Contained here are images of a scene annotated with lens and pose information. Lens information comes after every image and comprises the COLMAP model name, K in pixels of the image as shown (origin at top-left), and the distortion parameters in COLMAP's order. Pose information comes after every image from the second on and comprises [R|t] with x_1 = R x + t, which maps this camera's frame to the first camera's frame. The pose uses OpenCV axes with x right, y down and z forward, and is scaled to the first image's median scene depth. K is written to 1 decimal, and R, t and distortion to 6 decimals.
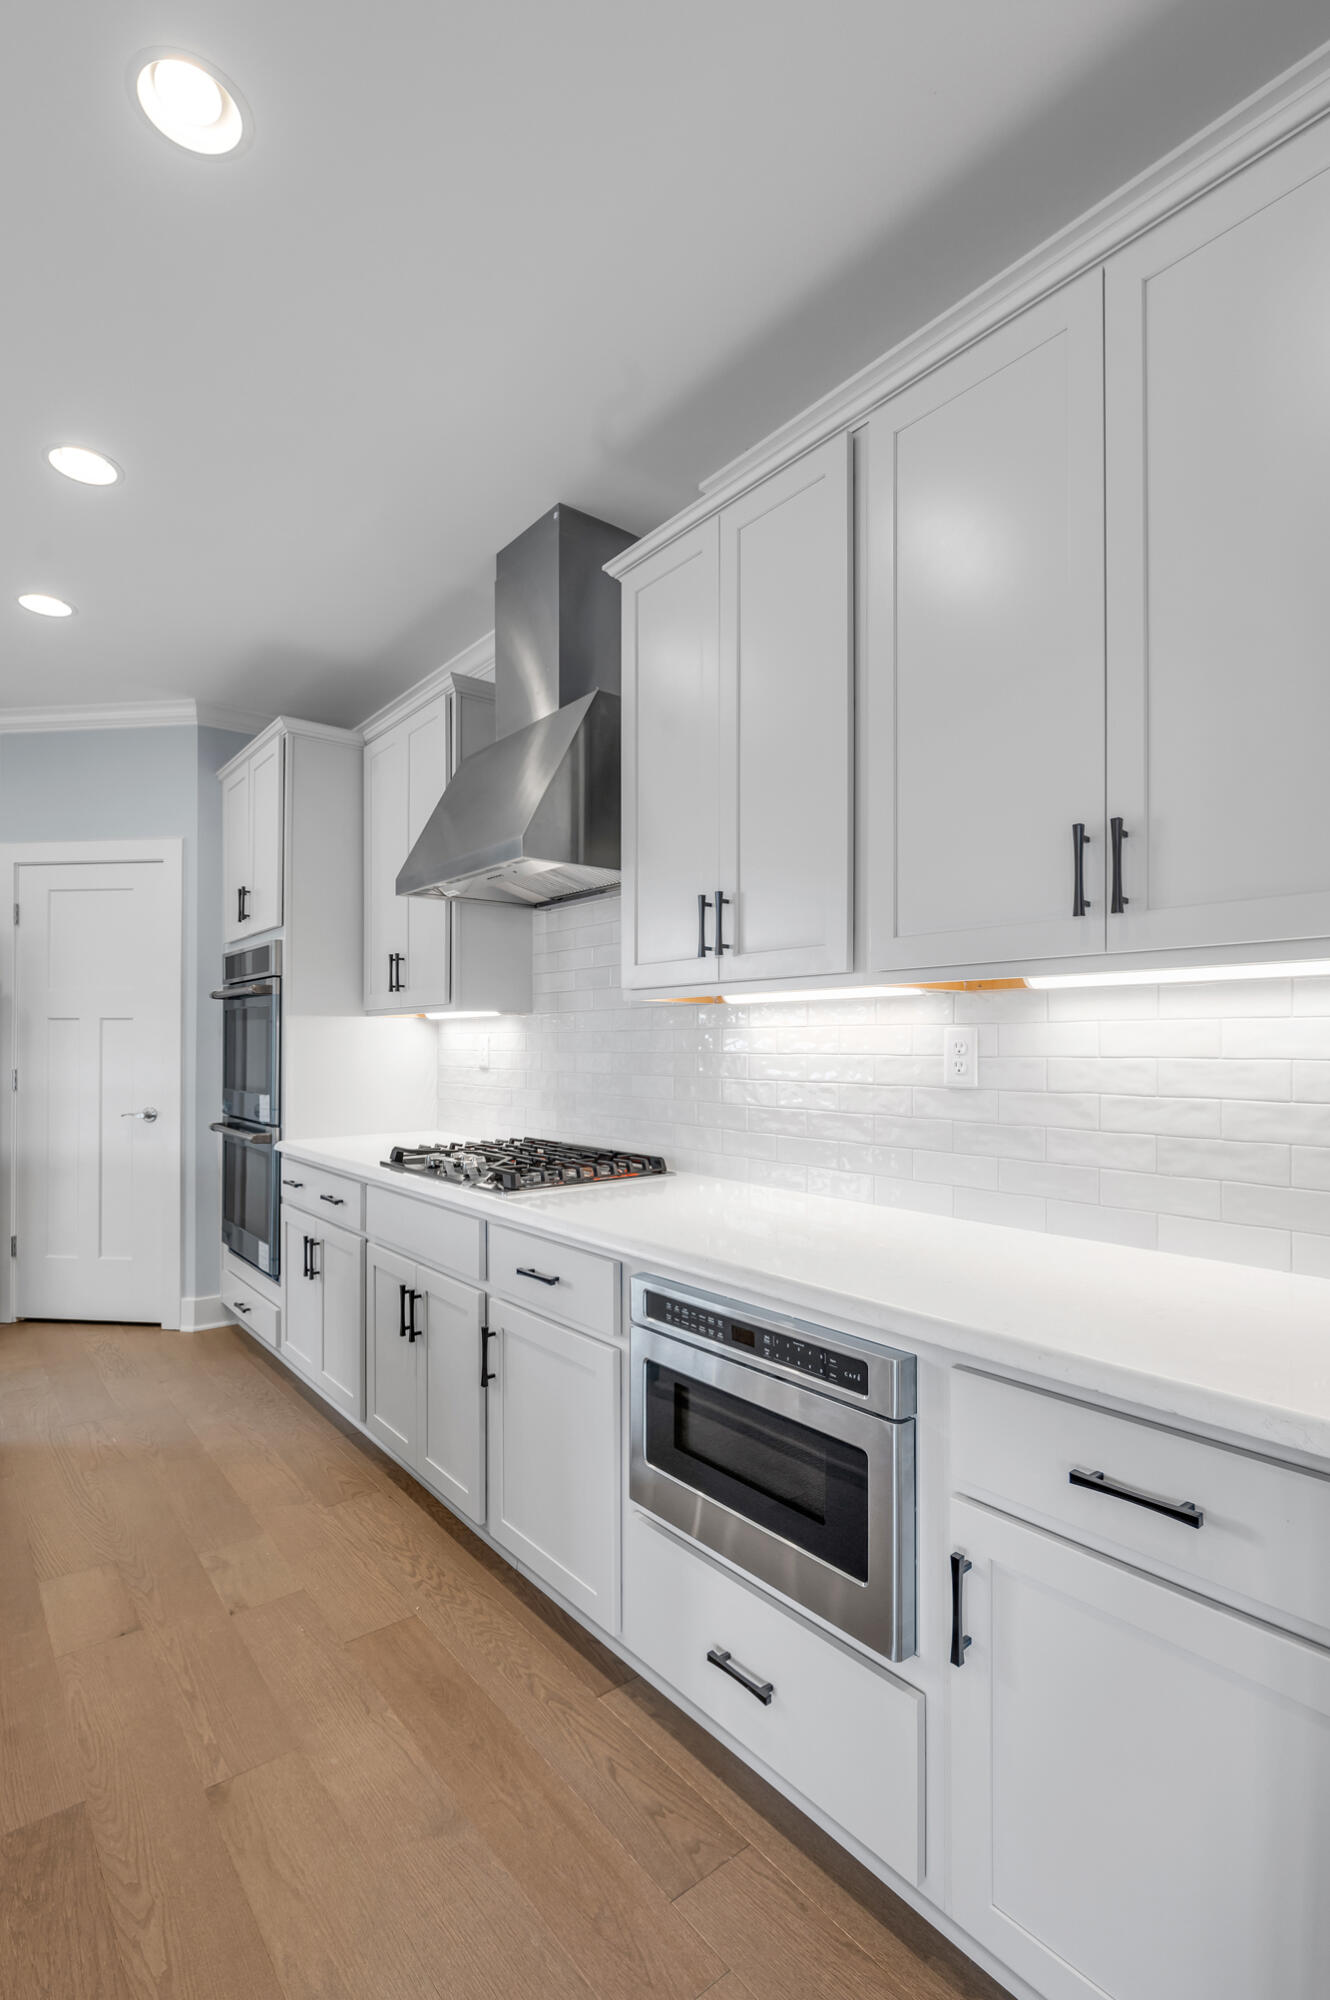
lens RADIAL K [[941.4, 0, 666.6], [0, 941.4, 1017.6], [0, 0, 1]] dist [-0.020627, -0.000084]
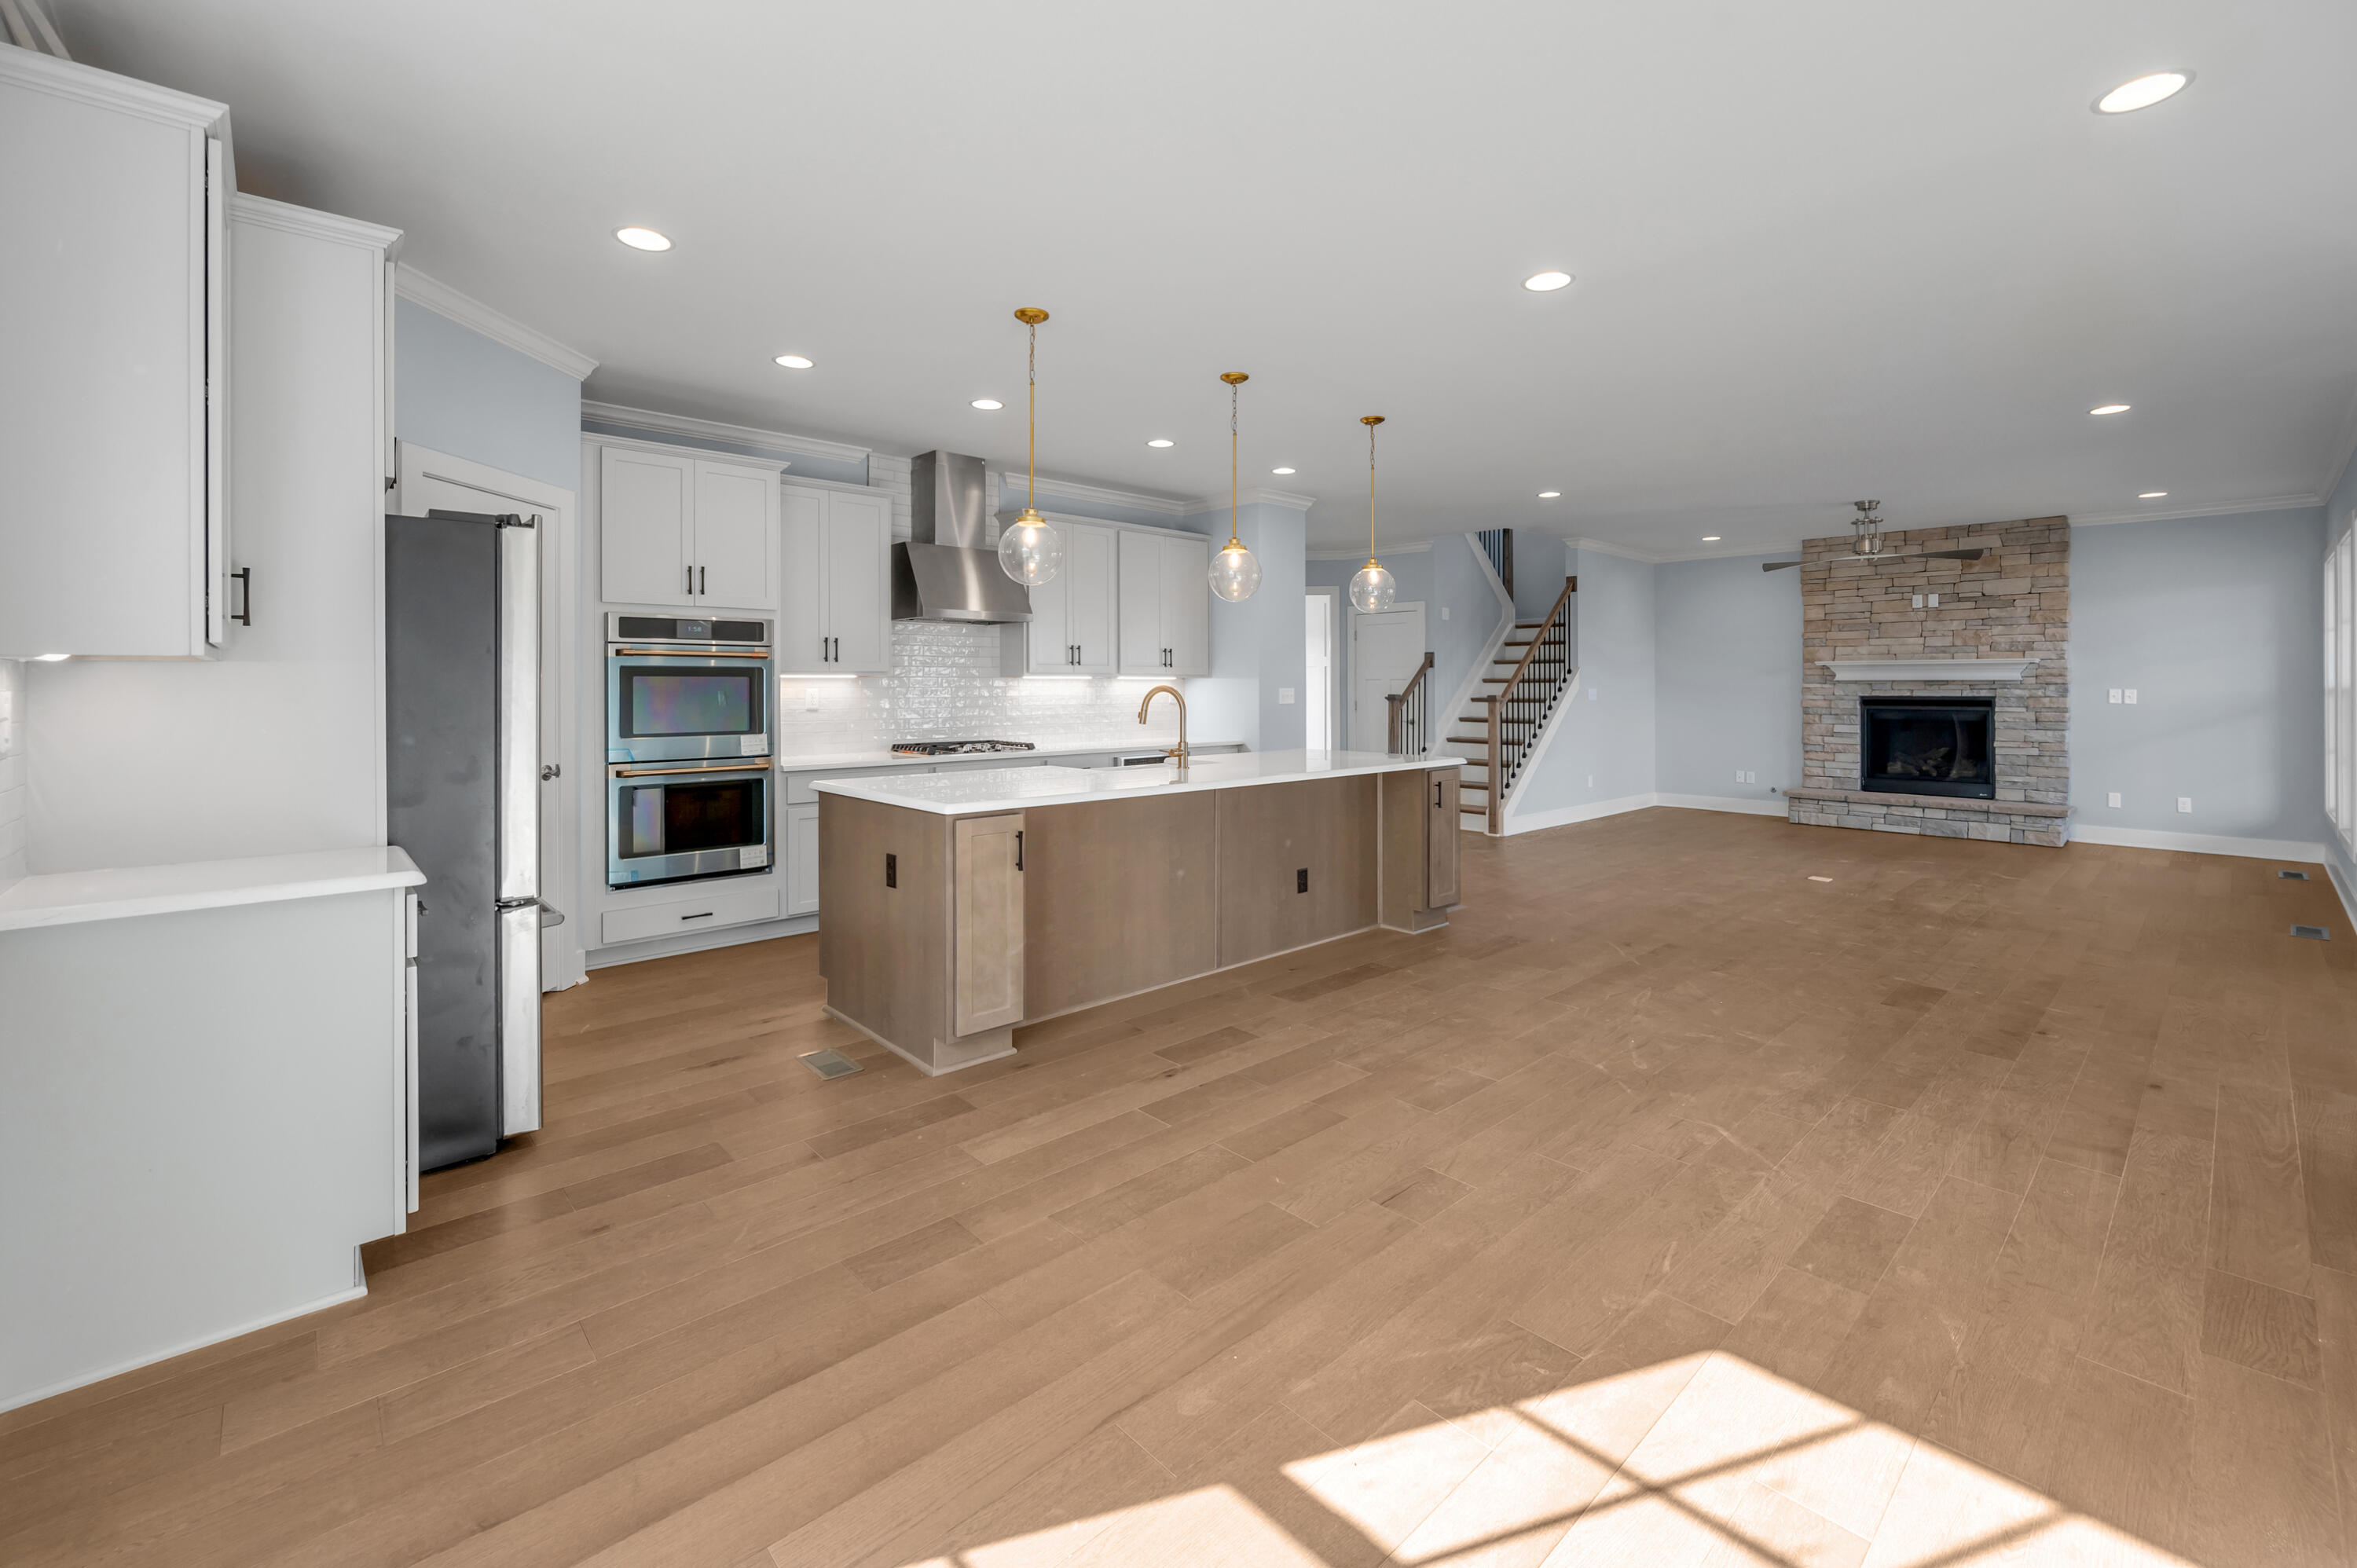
lens RADIAL K [[978.2, 0, 1185.7], [0, 978.2, 683.9], [0, 0, 1]] dist [-0.006916, -0.000106]
pose [[-0.070007, -0.002231, 0.997544, -2.980298], [-0.027996, 0.999608, 0.000271, -0.013845], [-0.997154, -0.027908, -0.070042, 0.787384]]
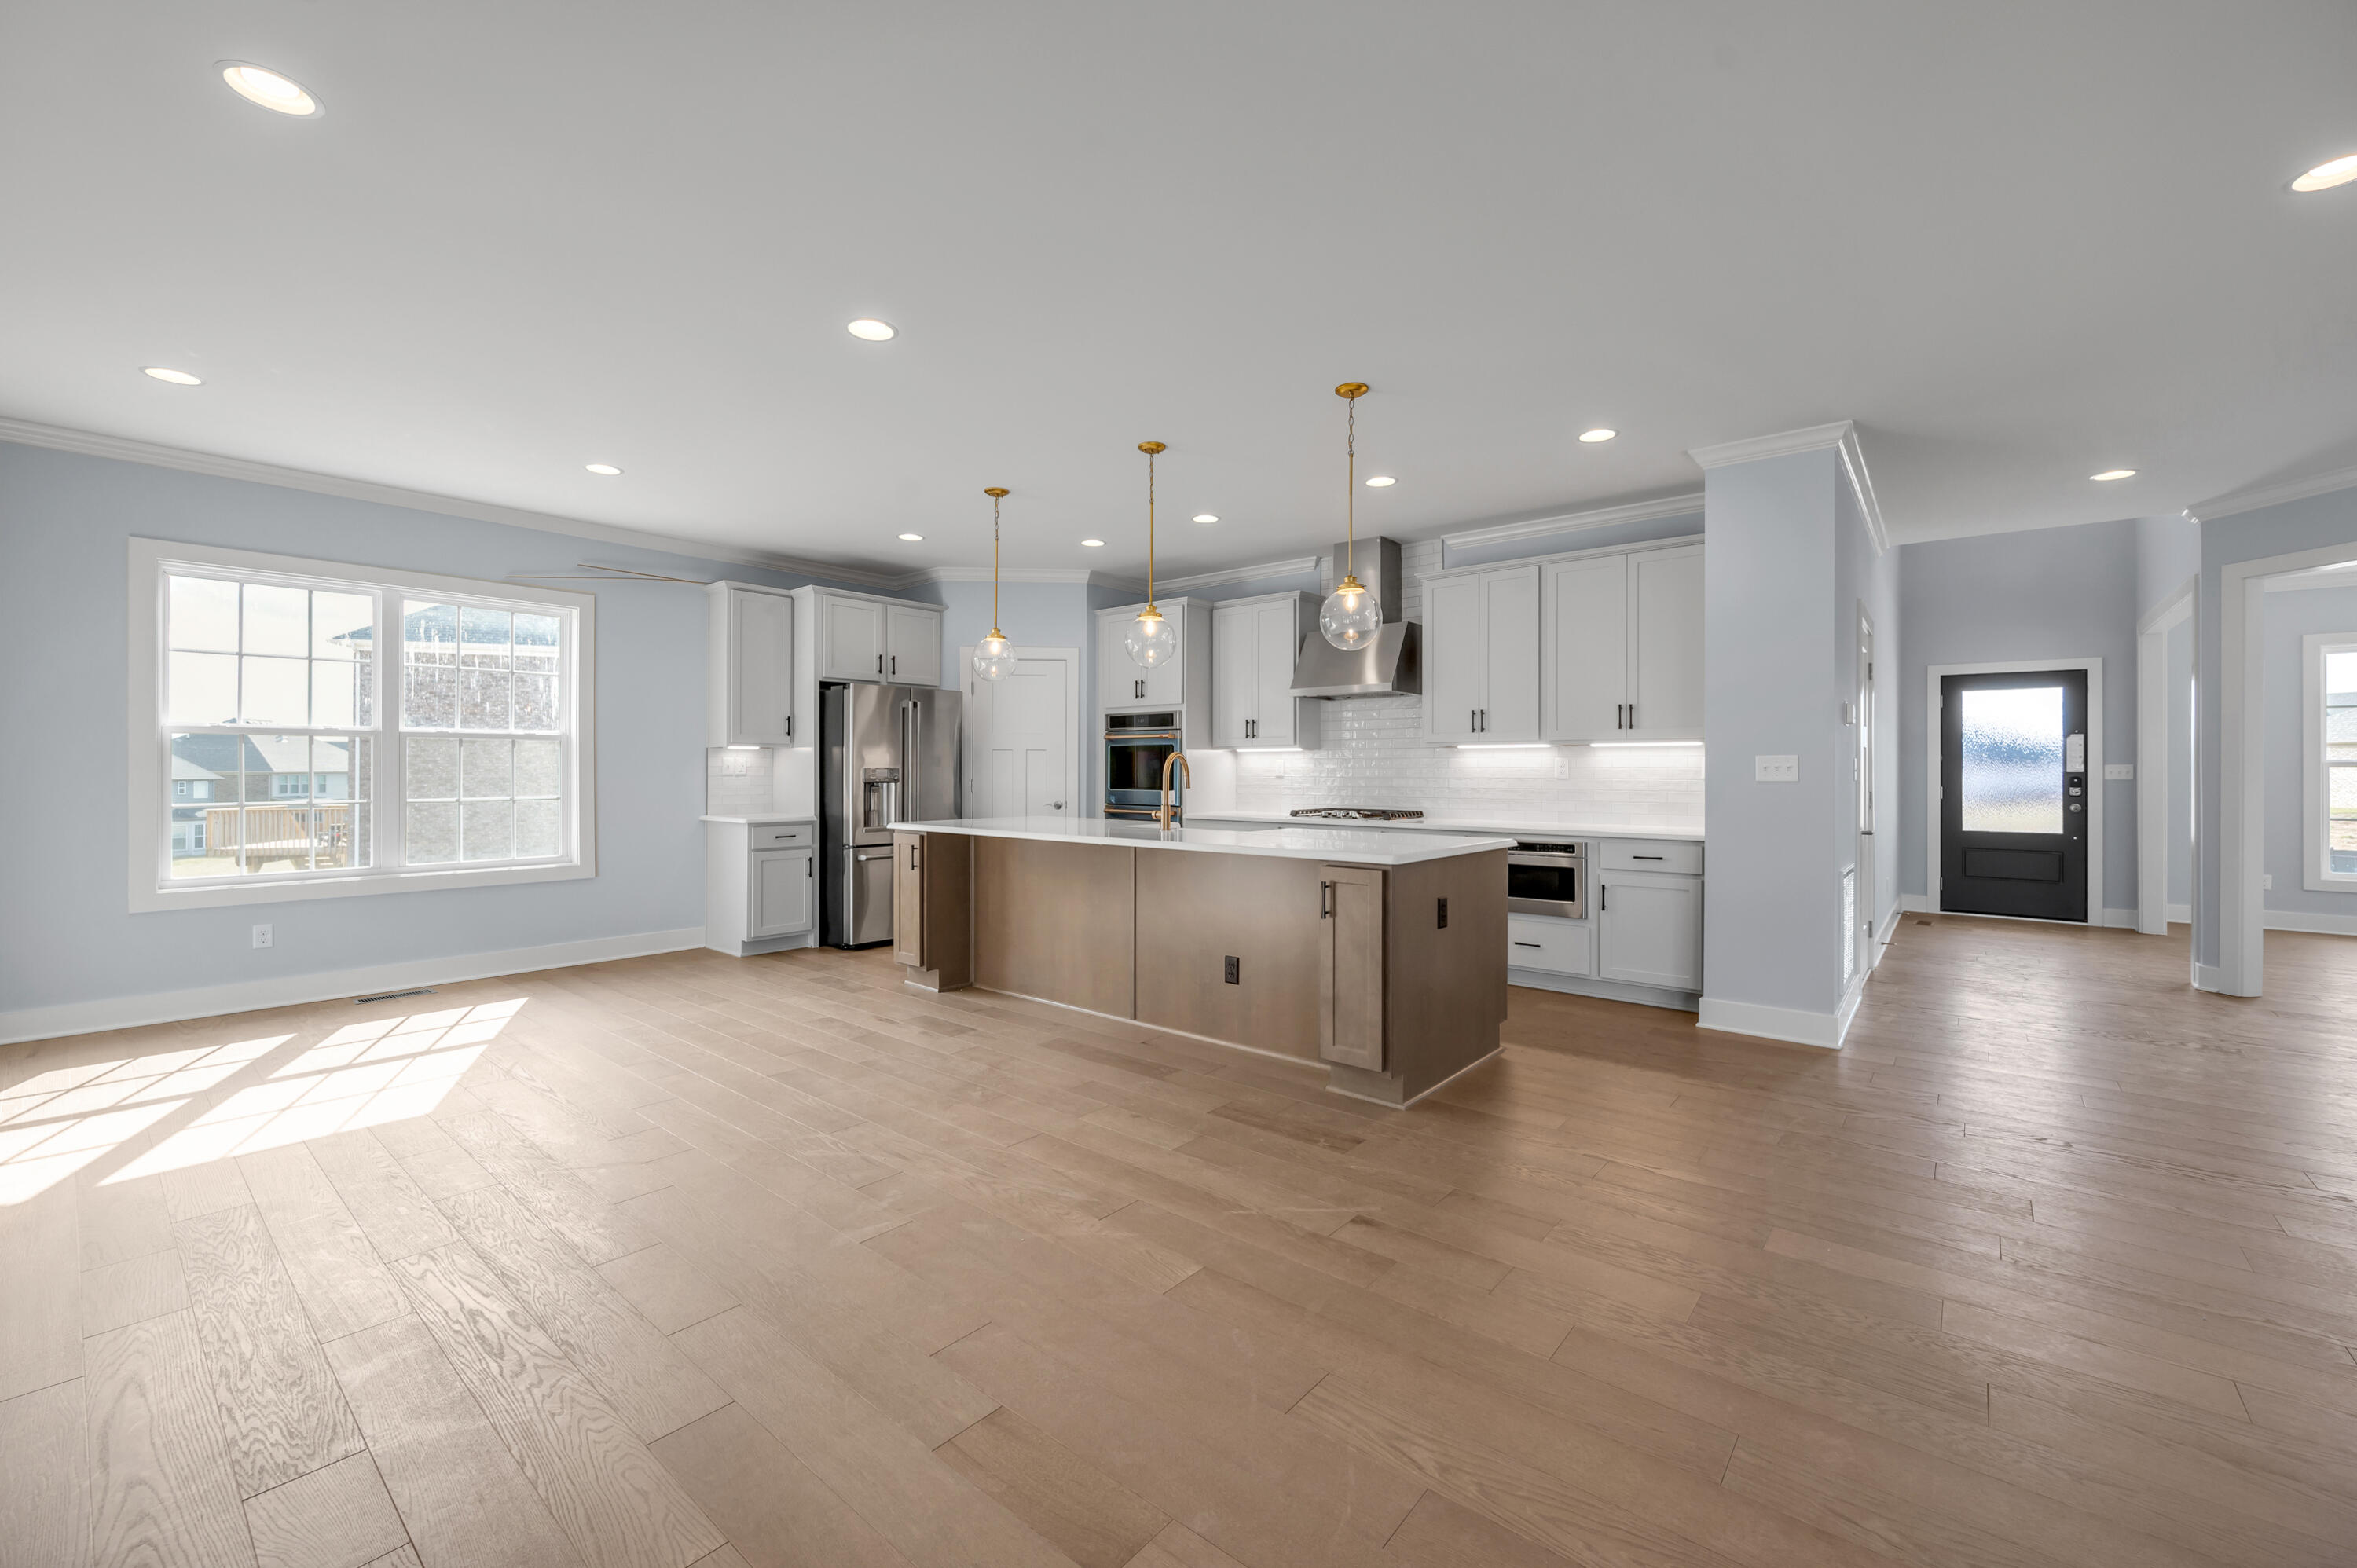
lens RADIAL K [[948.6, 0, 1186.5], [0, 948.6, 764.1], [0, 0, 1]] dist [-0.008792, 0.001647]
pose [[0.978702, -0.000212, 0.205284, -1.270907], [-0.004492, 0.999738, 0.022447, -0.028507], [-0.205235, -0.022891, 0.978445, -1.464806]]
